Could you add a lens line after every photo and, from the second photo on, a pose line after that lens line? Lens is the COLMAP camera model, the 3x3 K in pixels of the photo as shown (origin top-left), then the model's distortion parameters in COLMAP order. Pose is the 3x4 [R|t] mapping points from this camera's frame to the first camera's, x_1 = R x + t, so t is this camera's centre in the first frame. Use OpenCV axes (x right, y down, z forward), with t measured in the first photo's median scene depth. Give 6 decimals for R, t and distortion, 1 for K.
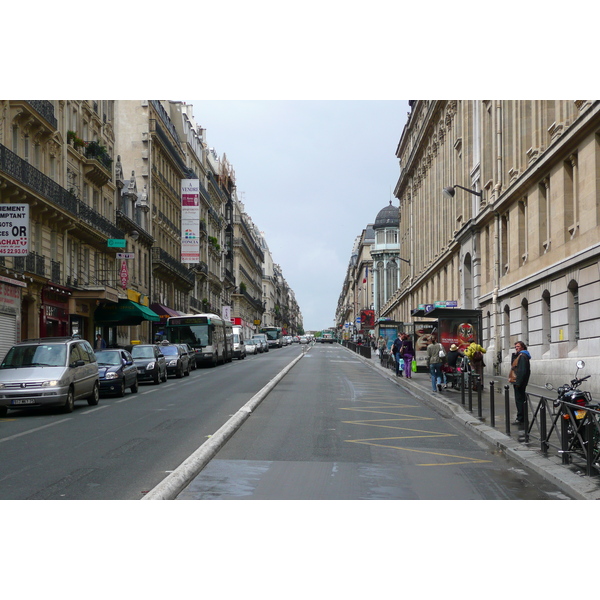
lens RADIAL K [[1156.3, 0, 300.0], [0, 1156.3, 300.0], [0, 0, 1]] dist [0.009780, 0.023721]
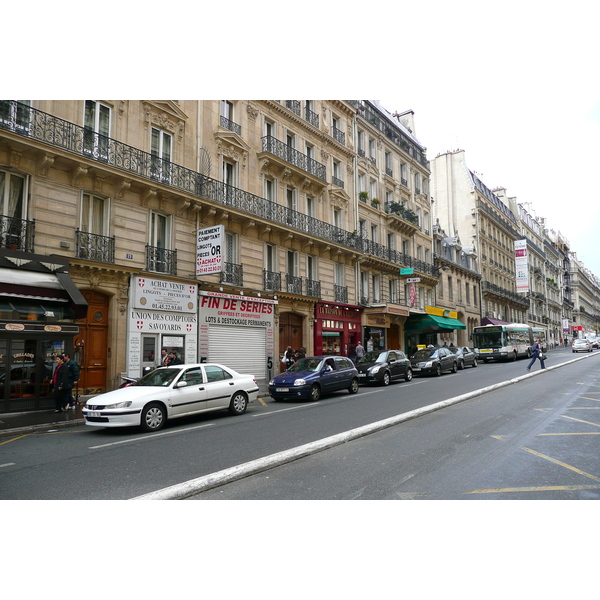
lens RADIAL K [[480.0, 0, 298.3], [0, 480.0, 311.9], [0, 0, 1]] dist [-0.007042, -0.007531]
pose [[0.813283, -0.058604, -0.578909, 0.040175], [0.042752, 0.998244, -0.040994, 0.010369], [0.580295, 0.008590, 0.814361, 0.341389]]
